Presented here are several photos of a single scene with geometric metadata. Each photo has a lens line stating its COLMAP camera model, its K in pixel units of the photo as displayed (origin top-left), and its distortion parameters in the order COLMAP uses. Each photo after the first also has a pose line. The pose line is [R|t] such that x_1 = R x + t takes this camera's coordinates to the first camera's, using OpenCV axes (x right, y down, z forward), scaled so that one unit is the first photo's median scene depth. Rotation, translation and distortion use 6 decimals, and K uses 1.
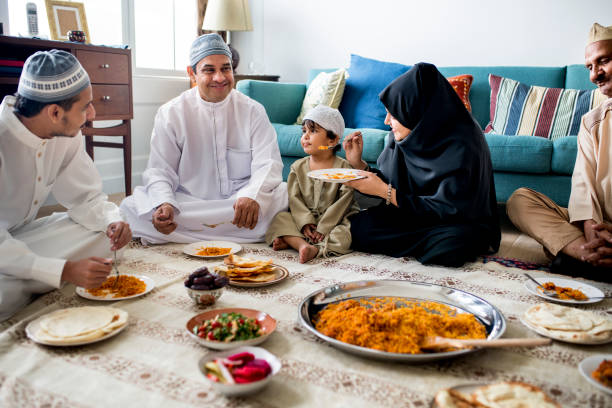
lens RADIAL K [[609.4, 0, 306.0], [0, 609.4, 204.0], [0, 0, 1]] dist [-0.063424, 0.010329]
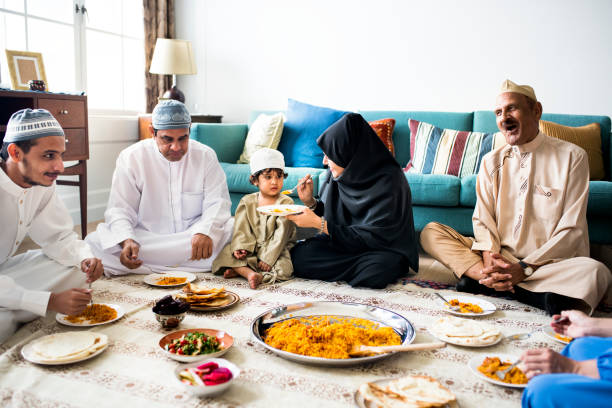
lens RADIAL K [[609.4, 0, 306.0], [0, 609.4, 204.0], [0, 0, 1]] dist [-0.063424, 0.010329]
pose [[0.994637, -0.015643, 0.102236, -0.018901], [0.019388, 0.999173, -0.035740, -0.025052], [-0.101592, 0.037530, 0.994118, -0.198453]]
